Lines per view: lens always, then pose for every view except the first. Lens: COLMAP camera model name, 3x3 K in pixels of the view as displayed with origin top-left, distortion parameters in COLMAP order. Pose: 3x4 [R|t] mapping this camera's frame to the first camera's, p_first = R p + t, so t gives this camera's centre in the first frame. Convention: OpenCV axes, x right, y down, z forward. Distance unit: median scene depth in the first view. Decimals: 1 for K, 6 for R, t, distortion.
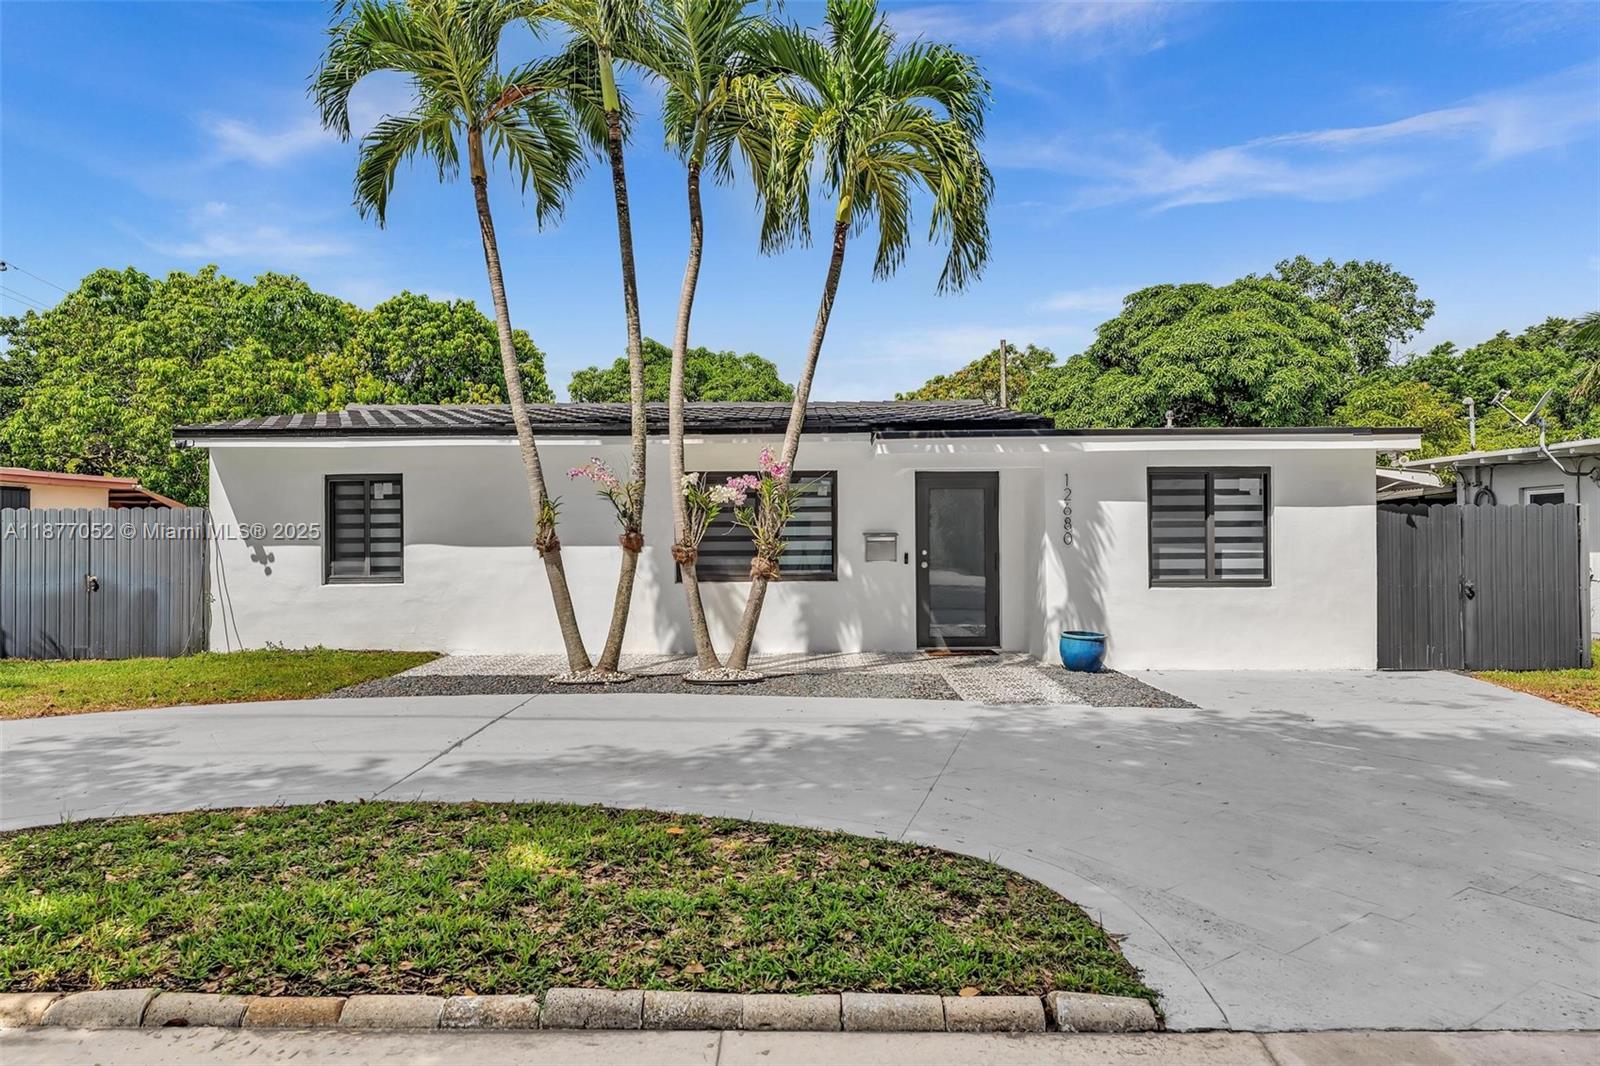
lens RADIAL K [[720.2, 0, 790.2], [0, 720.2, 534.1], [0, 0, 1]] dist [0.001671, 0.000513]
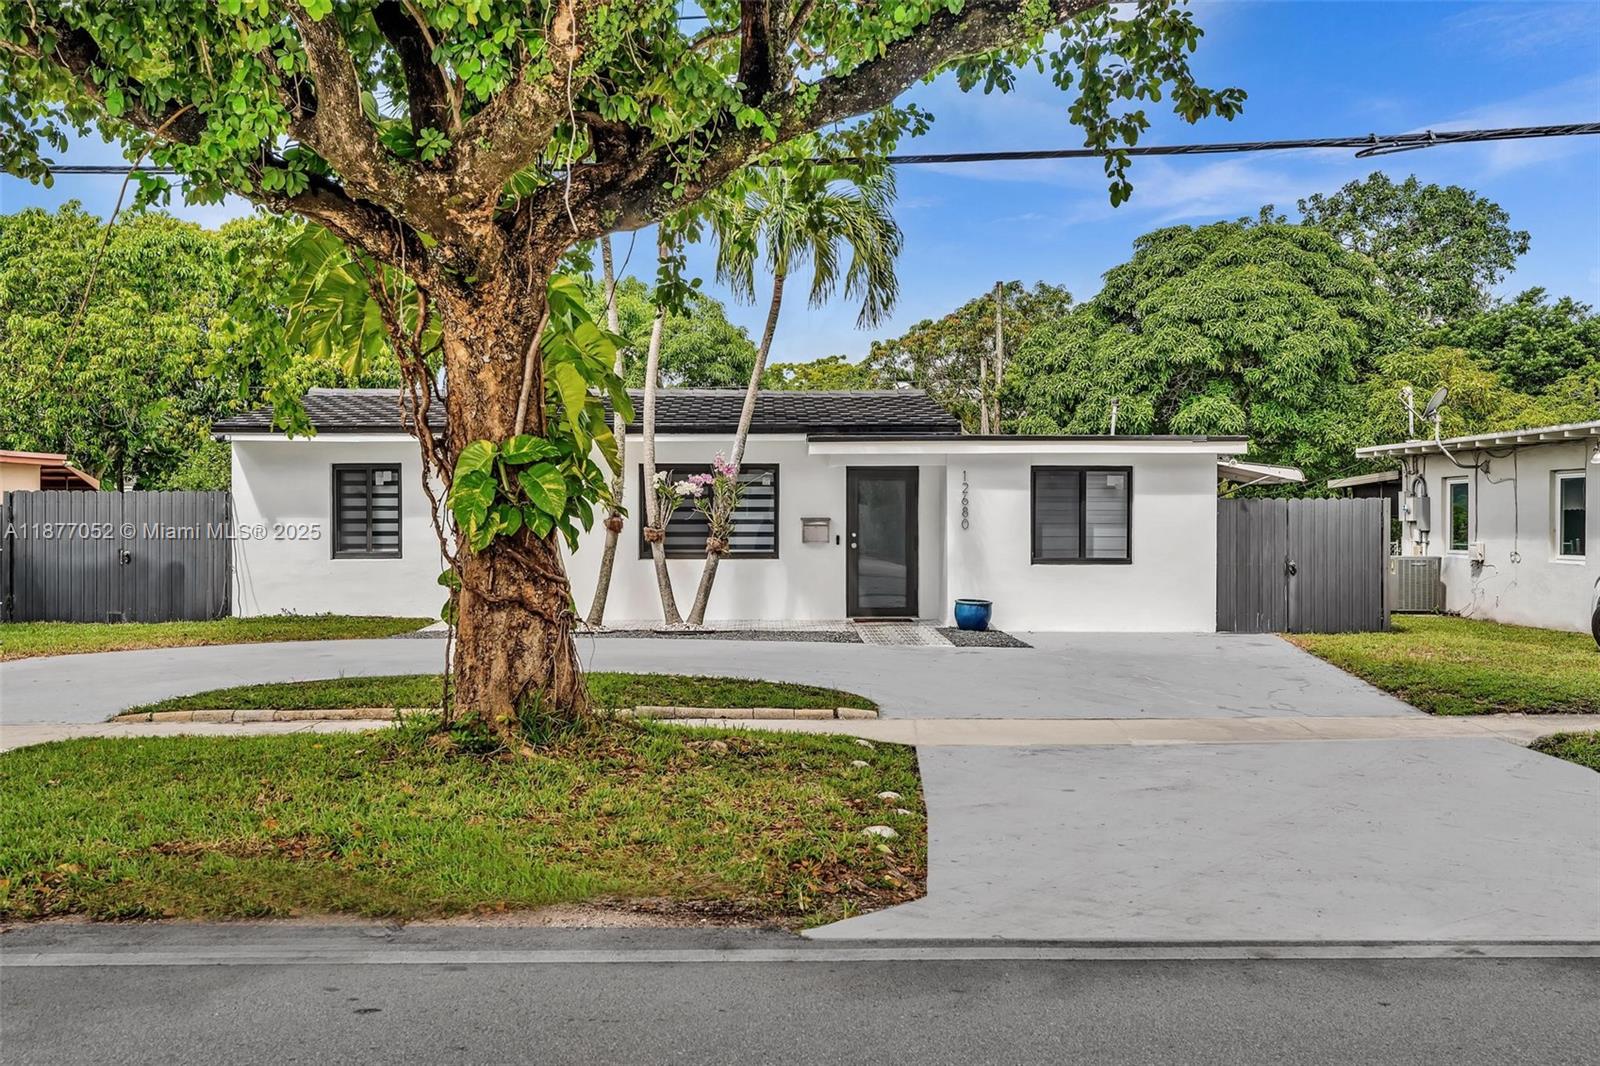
lens RADIAL K [[1610.8, 0, 800.0], [0, 1610.8, 533.0], [0, 0, 1]] dist [0.009672, 0.007896]
pose [[0.999482, 0.006511, 0.031530, 0.017591], [-0.007105, 0.999799, 0.018760, -0.025318], [-0.031401, -0.018975, 0.999327, -1.587496]]
